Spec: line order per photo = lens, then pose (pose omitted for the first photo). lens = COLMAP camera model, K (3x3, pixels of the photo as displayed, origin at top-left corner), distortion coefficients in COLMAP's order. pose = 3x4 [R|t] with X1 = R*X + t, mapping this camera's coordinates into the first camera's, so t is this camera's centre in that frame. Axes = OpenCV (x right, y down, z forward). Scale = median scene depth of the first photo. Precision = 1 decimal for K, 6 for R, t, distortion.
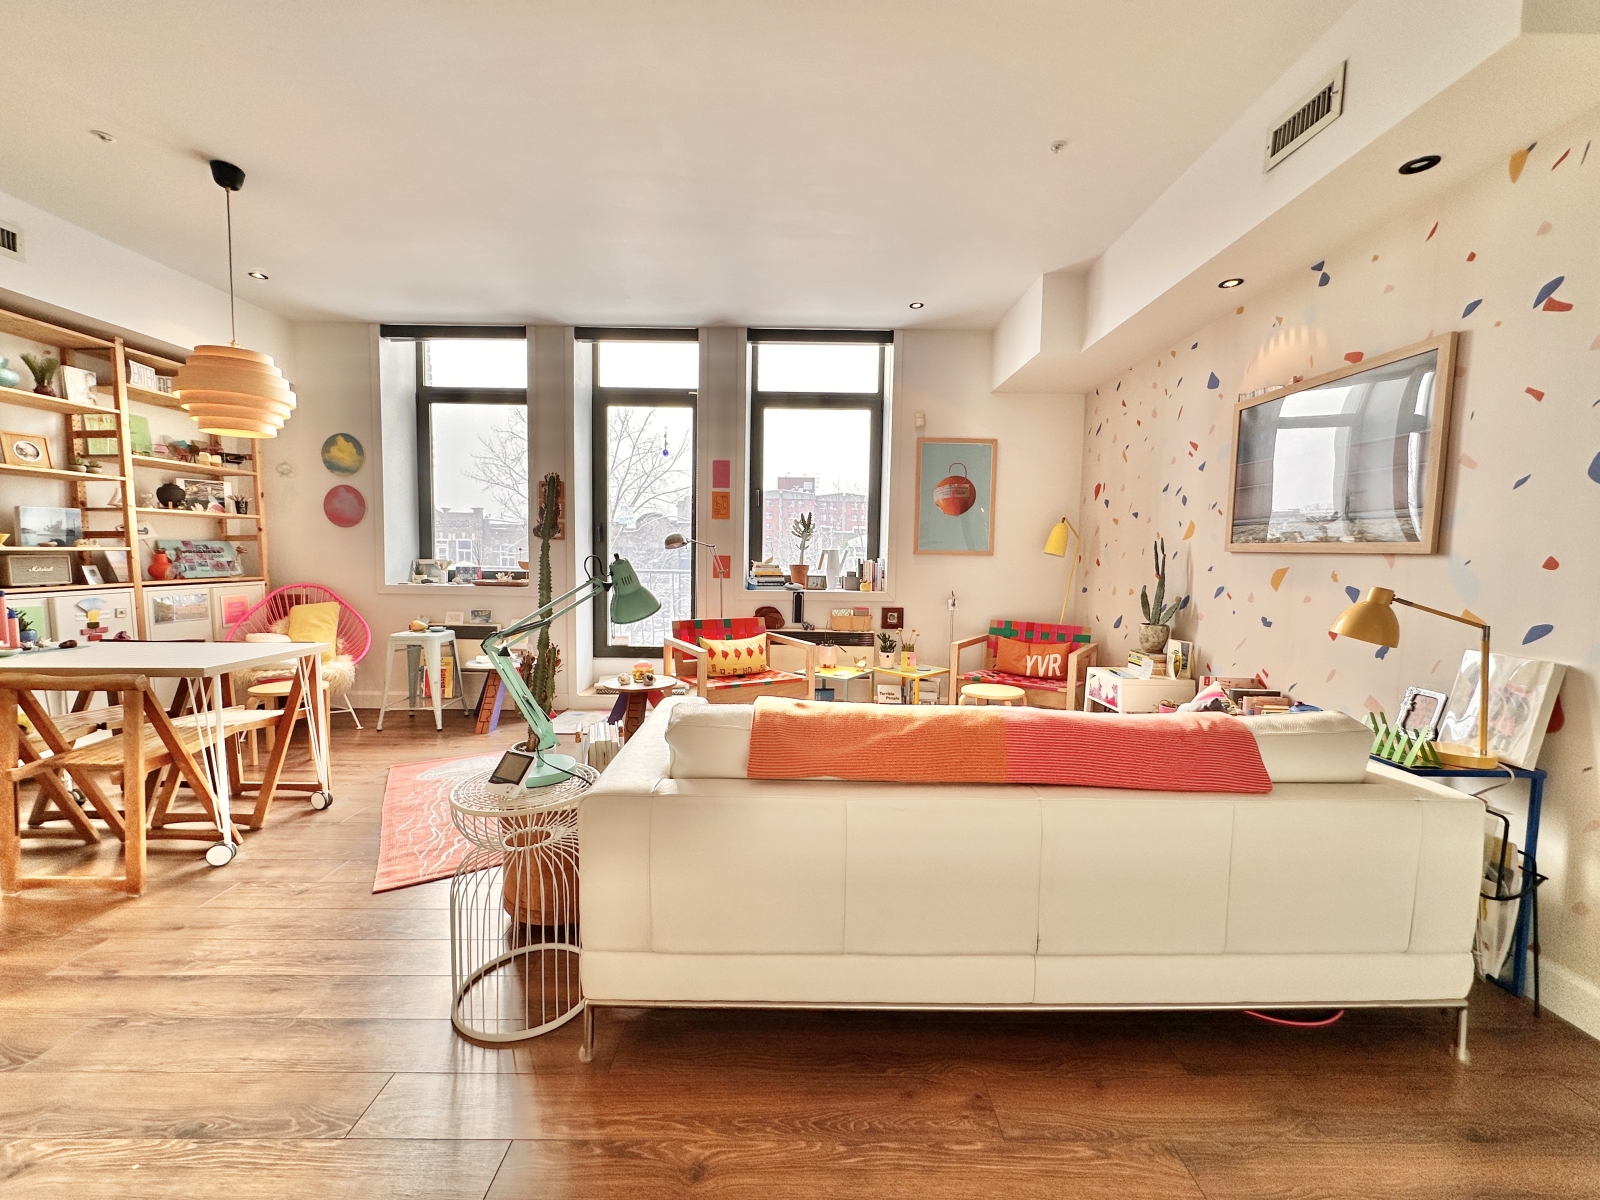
lens RADIAL K [[640.3, 0, 800.0], [0, 640.3, 600.0], [0, 0, 1]] dist [-0.000804, 0.000755]
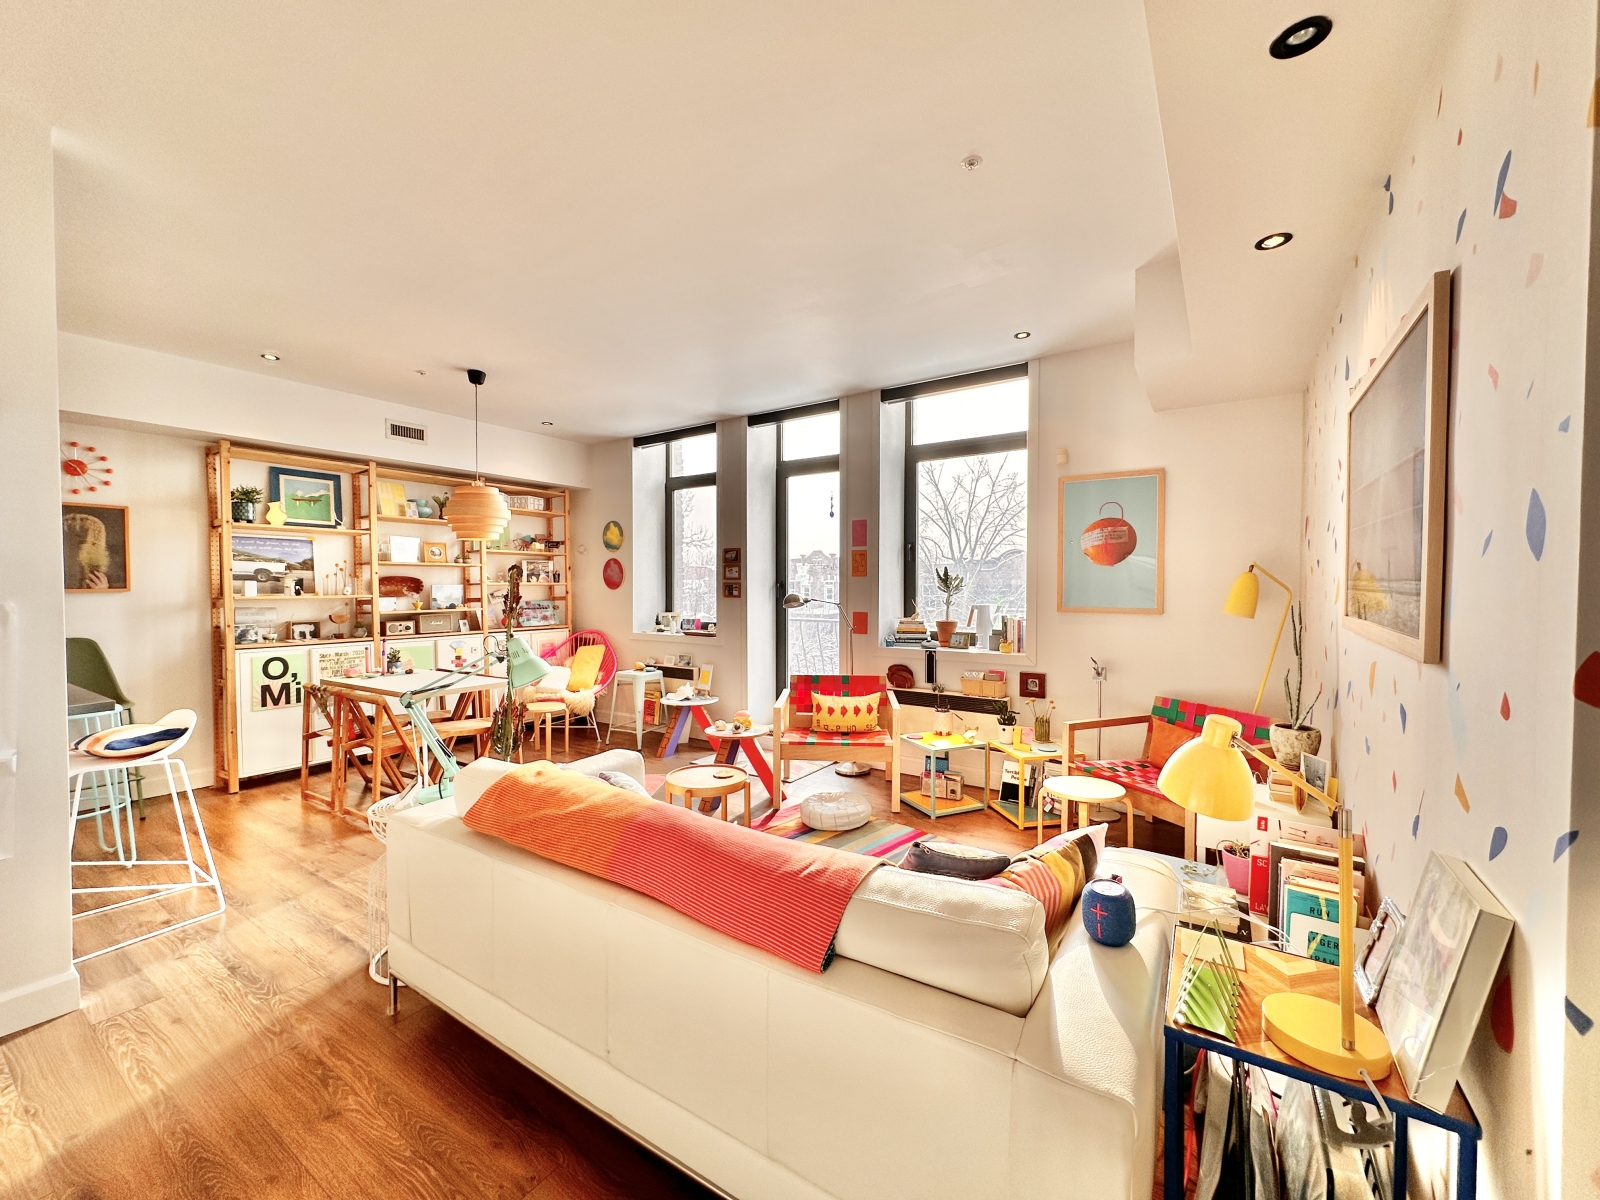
lens RADIAL K [[640.3, 0, 800.0], [0, 640.3, 600.0], [0, 0, 1]] dist [-0.000804, 0.000755]
pose [[0.831550, -0.004448, -0.555432, 0.376516], [-0.027332, 0.998429, -0.048915, -0.037110], [0.554777, 0.055856, 0.830122, 0.101202]]
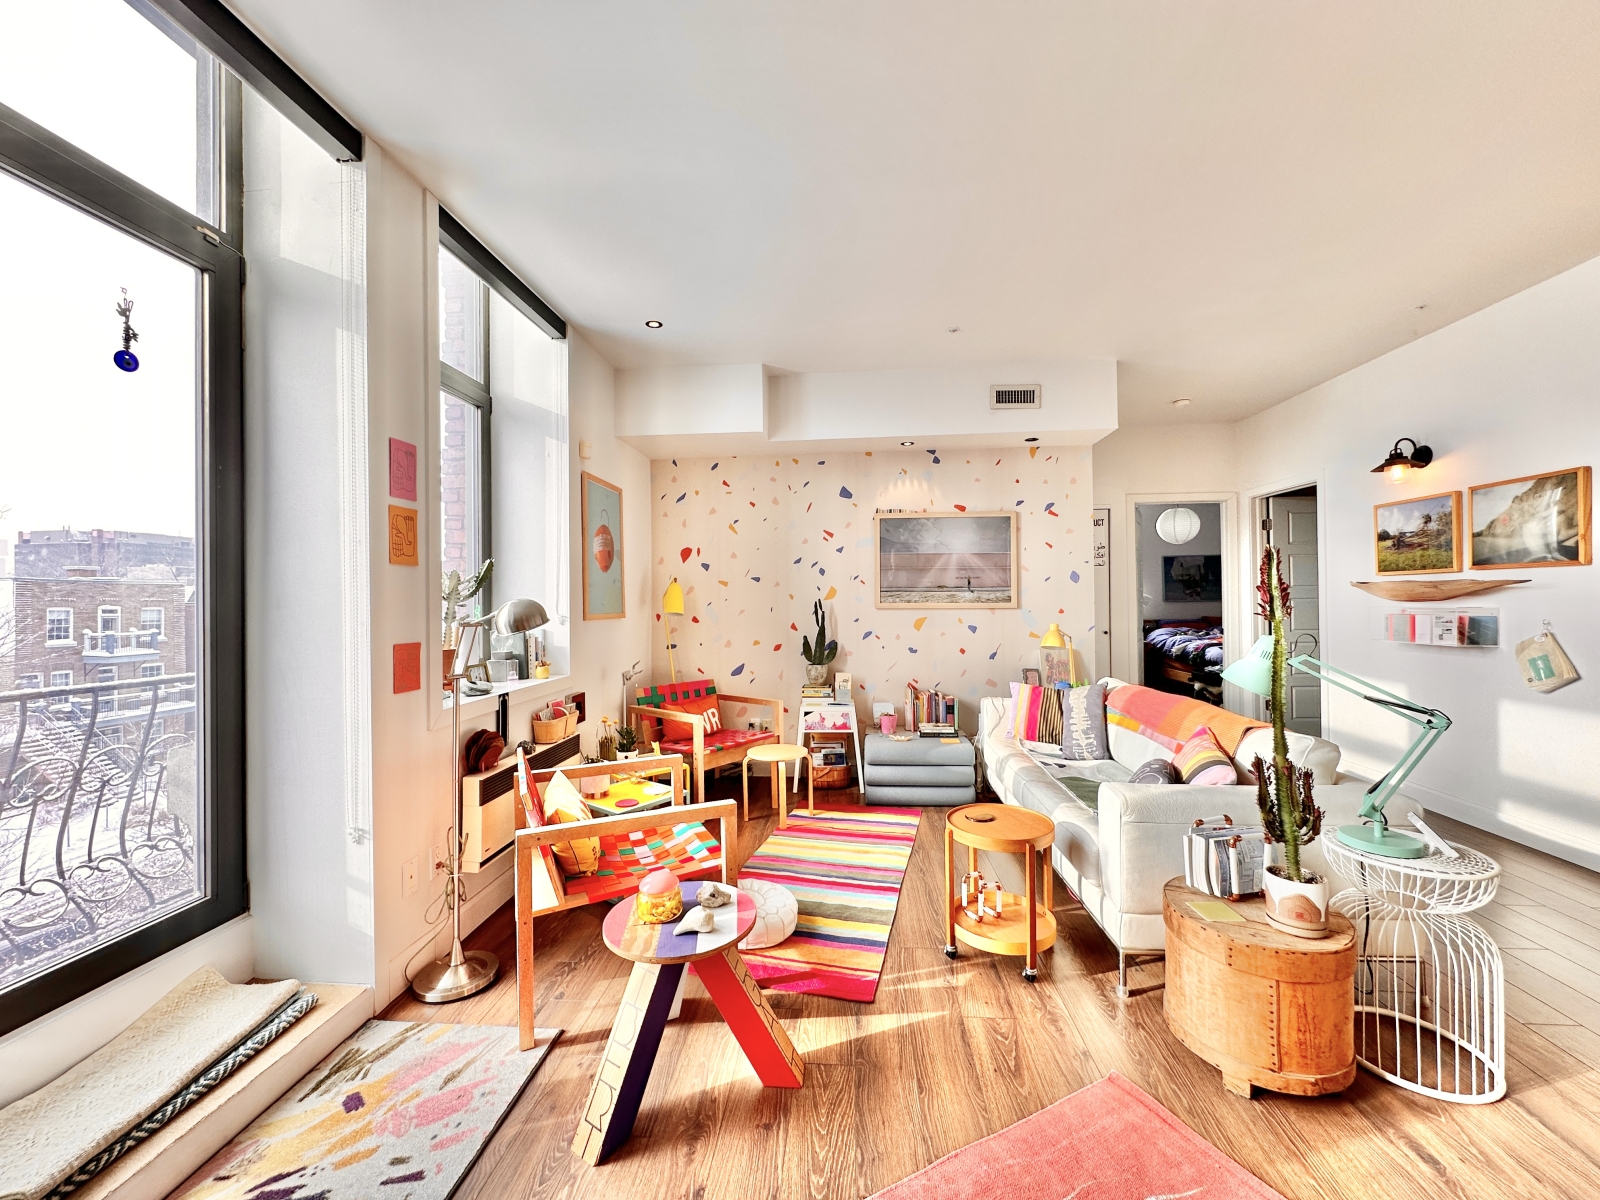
lens RADIAL K [[640.3, 0, 800.0], [0, 640.3, 600.0], [0, 0, 1]] dist [-0.000804, 0.000755]
pose [[0.087350, -0.016094, 0.996048, -0.579027], [0.086199, 0.996241, 0.008537, -0.082412], [-0.992441, 0.085113, 0.088409, 0.692765]]
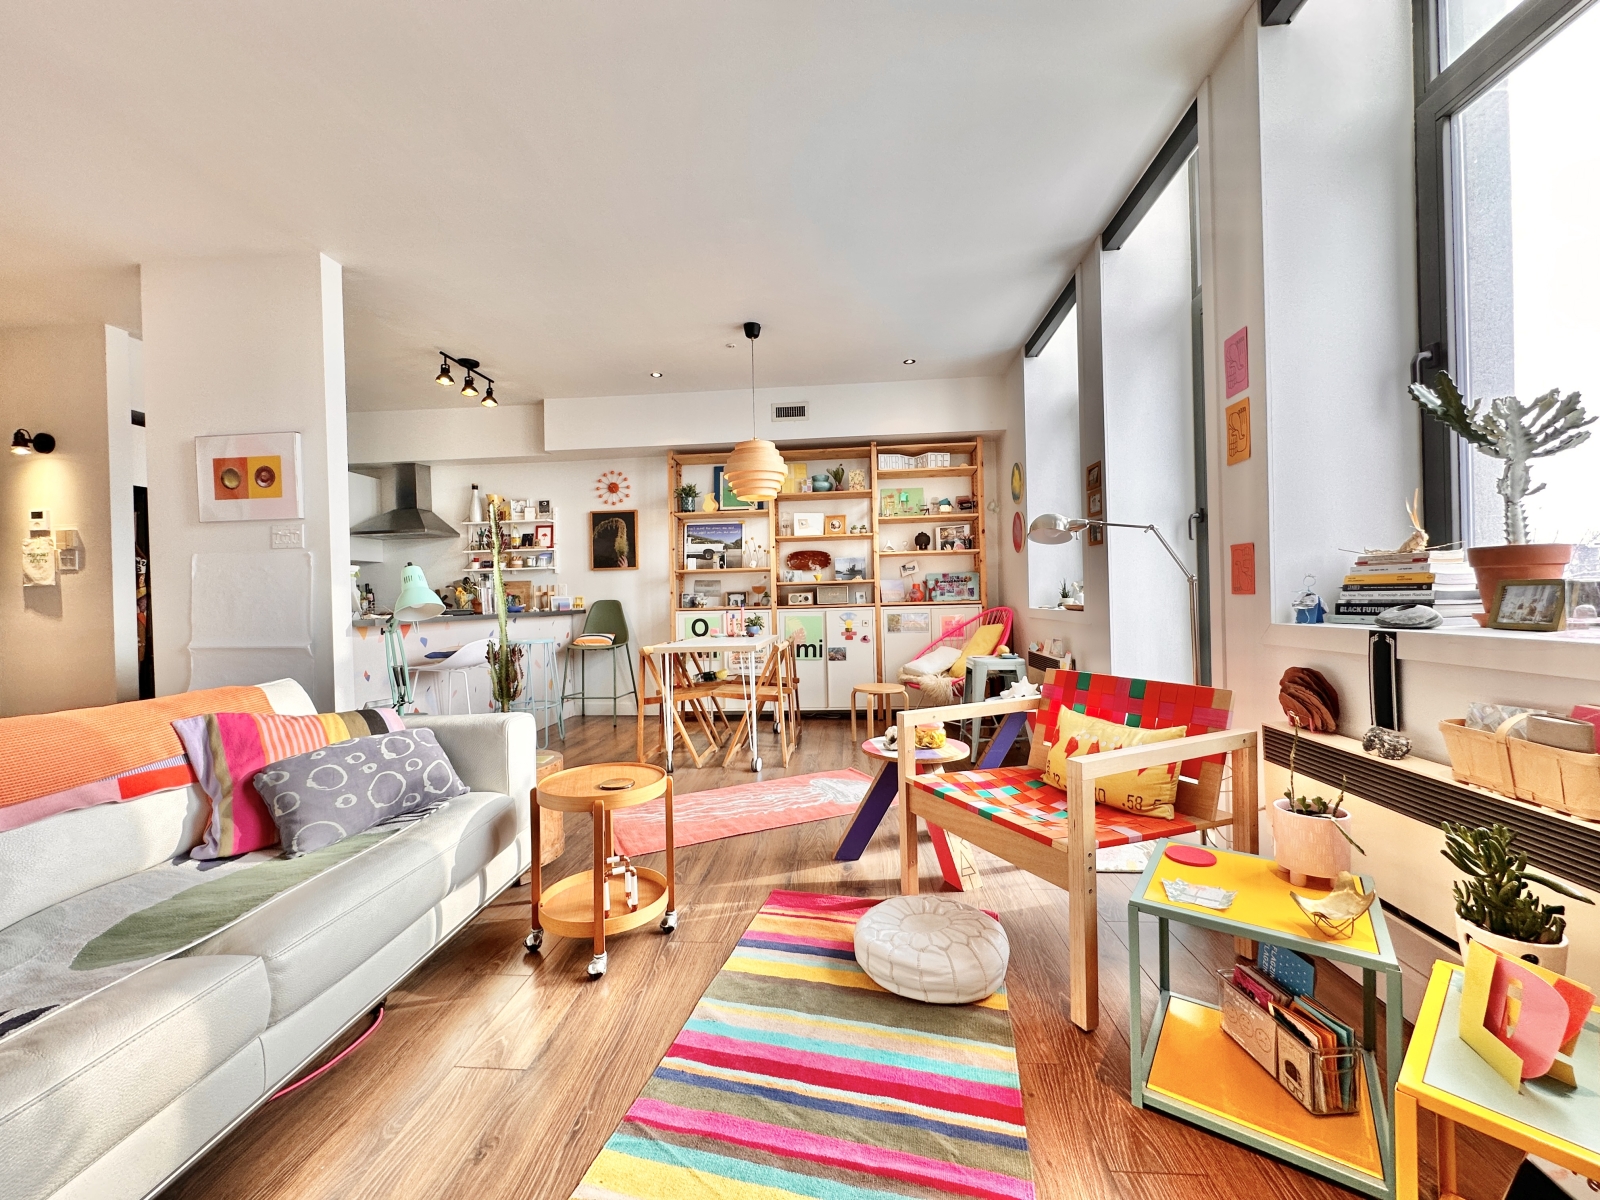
lens RADIAL K [[640.3, 0, 800.0], [0, 640.3, 600.0], [0, 0, 1]] dist [-0.000804, 0.000755]
pose [[-0.078958, -0.012334, -0.996802, 0.356462], [-0.051794, 0.998624, -0.008253, -0.010843], [0.995532, 0.050977, -0.079488, 0.754273]]
